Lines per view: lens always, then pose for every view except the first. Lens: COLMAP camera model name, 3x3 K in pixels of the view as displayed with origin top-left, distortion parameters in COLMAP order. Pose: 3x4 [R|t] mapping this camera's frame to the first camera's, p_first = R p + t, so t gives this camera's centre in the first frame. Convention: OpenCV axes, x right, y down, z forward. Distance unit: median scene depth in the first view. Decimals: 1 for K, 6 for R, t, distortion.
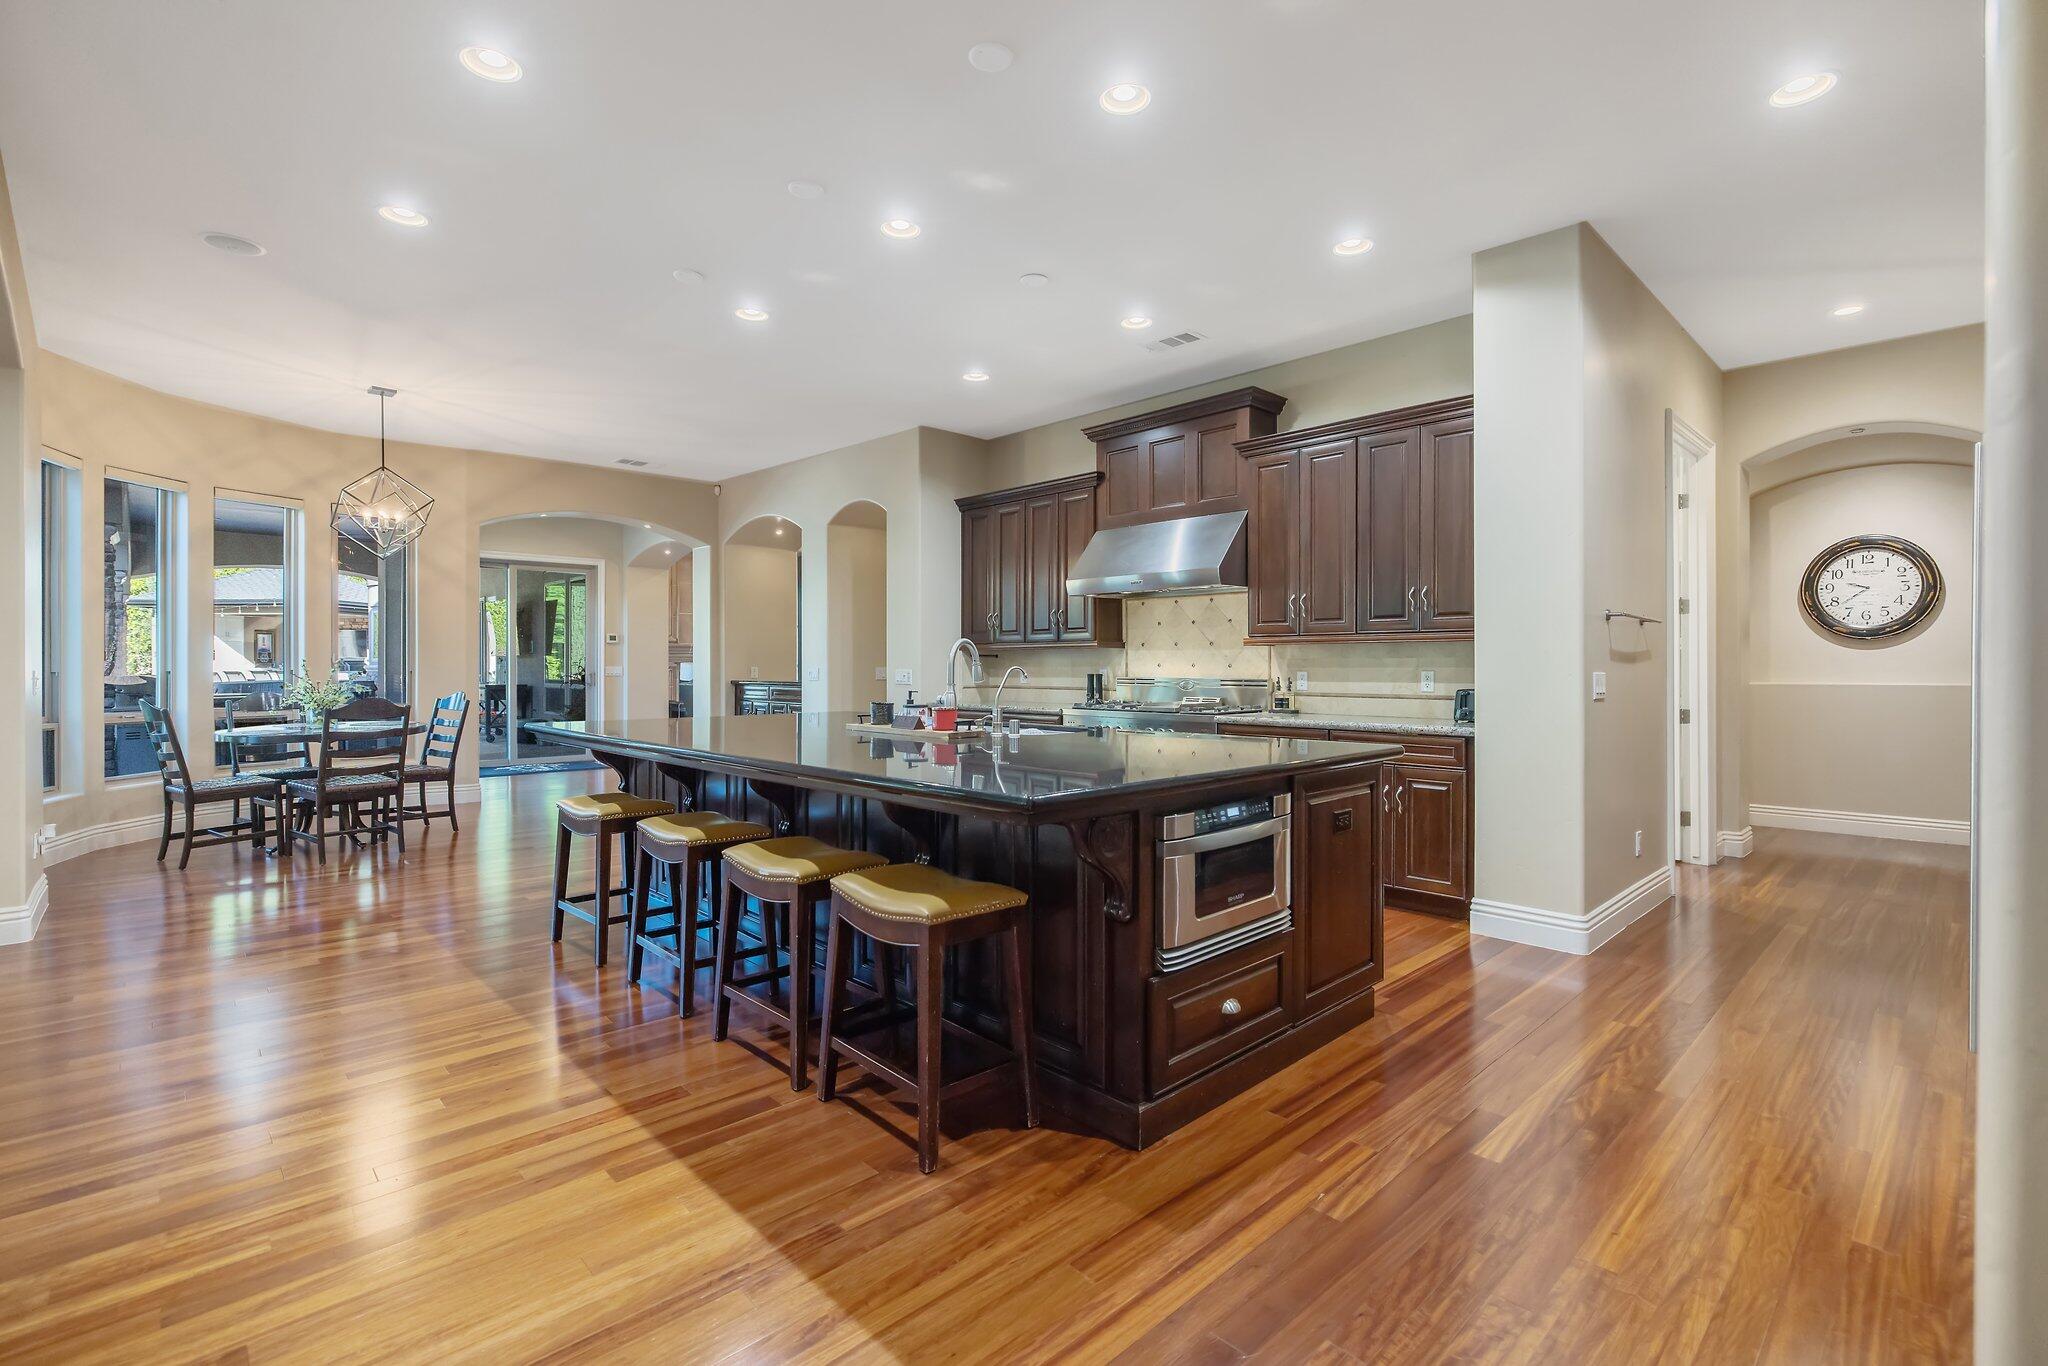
lens RADIAL K [[931.6, 0, 1039.4], [0, 931.6, 666.2], [0, 0, 1]] dist [-0.000244, 0.000317]
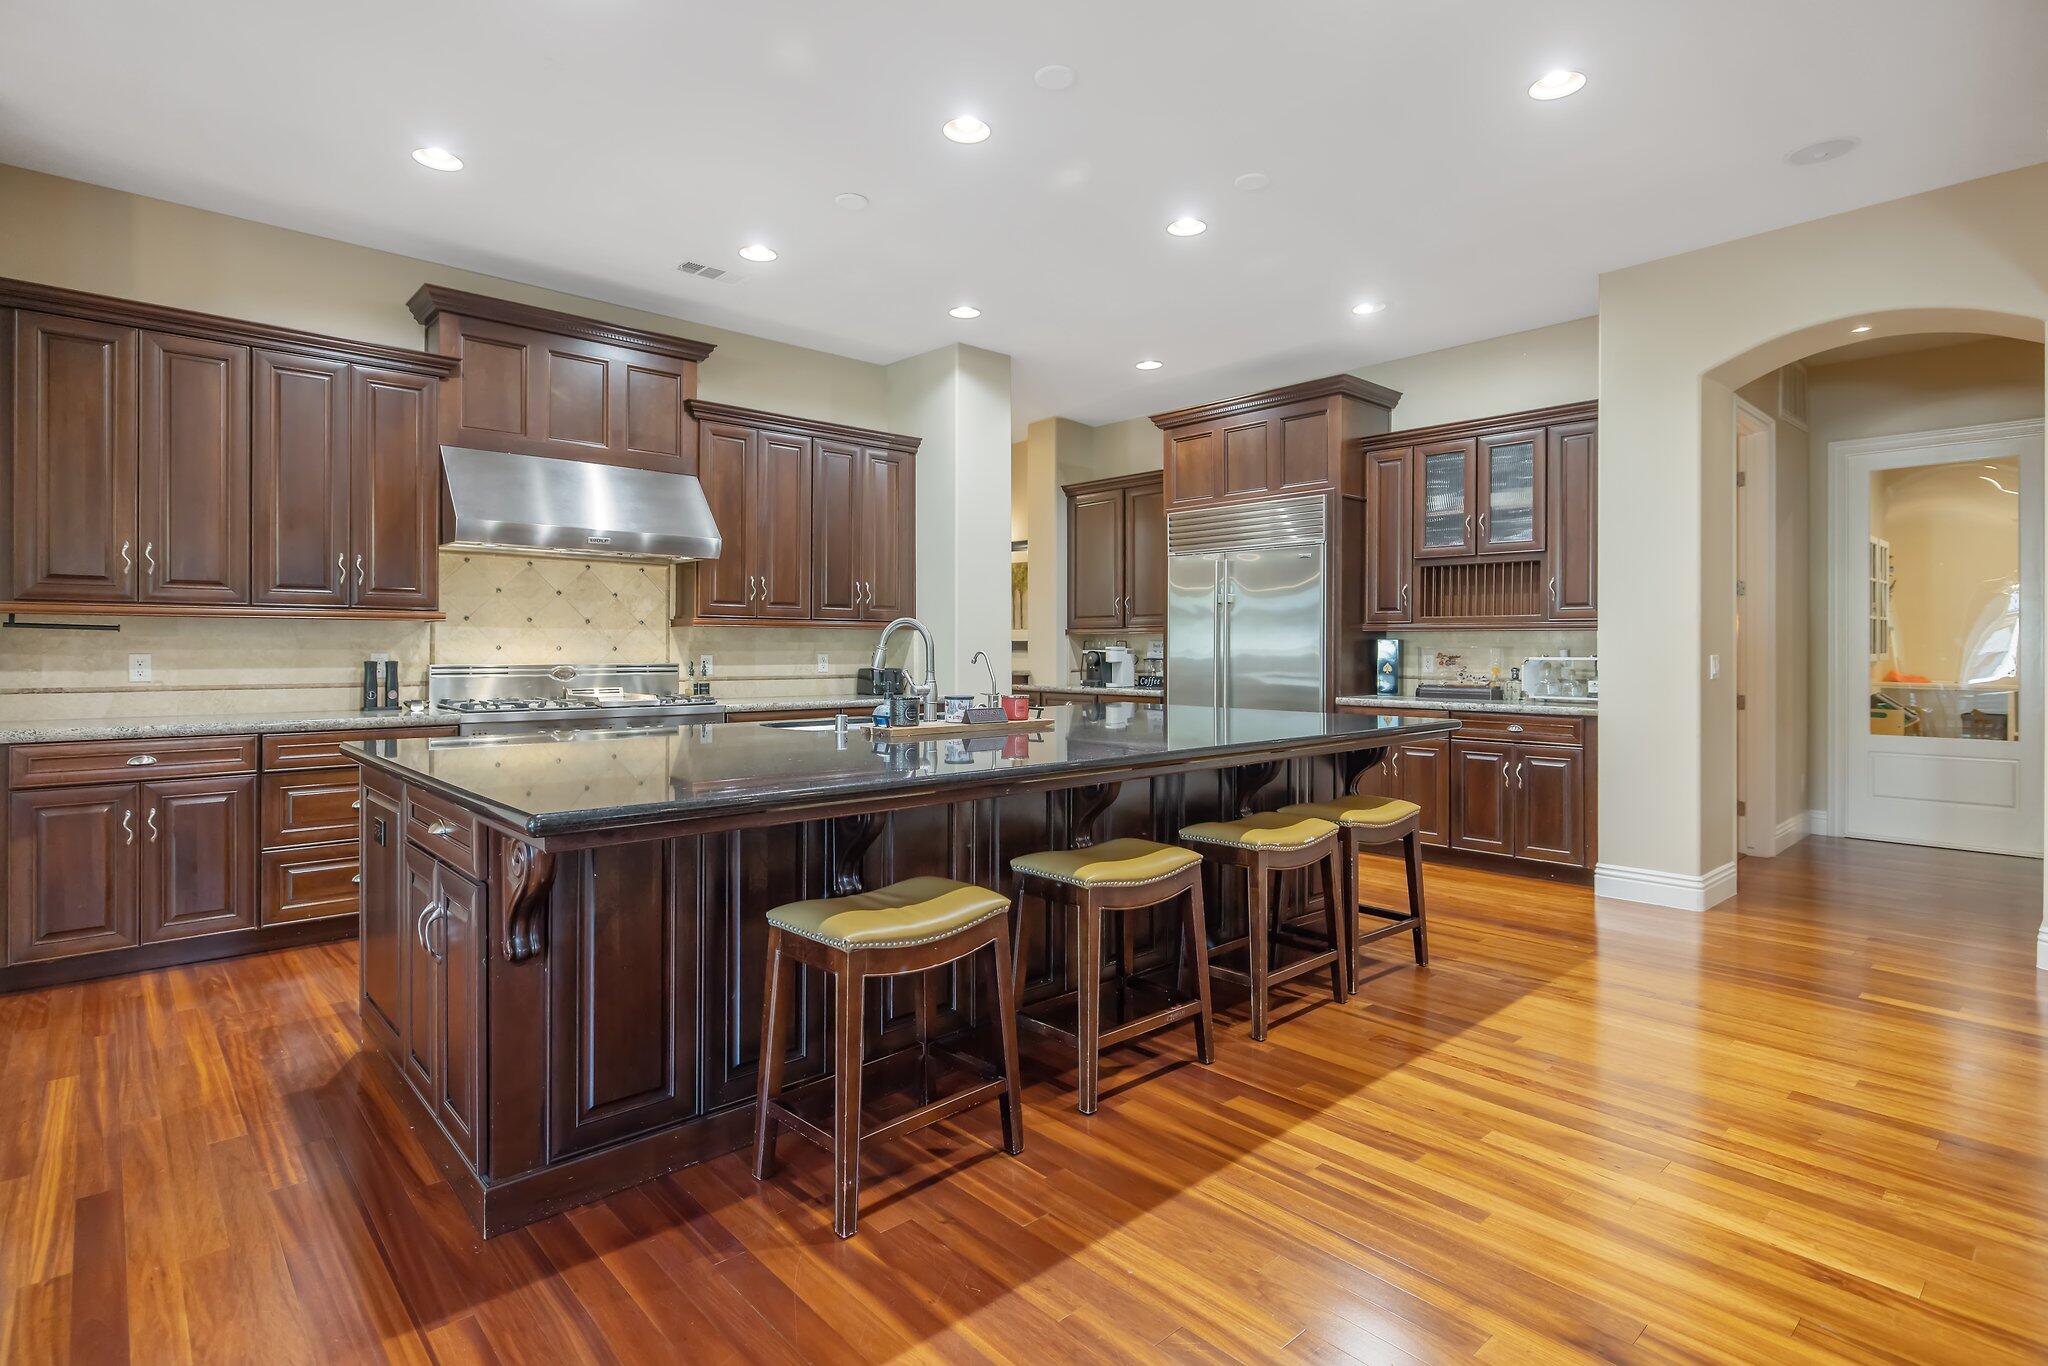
lens RADIAL K [[1013.0, 0, 1031.8], [0, 1013.0, 651.0], [0, 0, 1]] dist [-0.001472, -0.000592]
pose [[0.022439, -0.001232, 0.999747, -0.678377], [-0.002384, 0.999996, 0.001286, -0.000448], [-0.999745, -0.002412, 0.022436, 0.590196]]
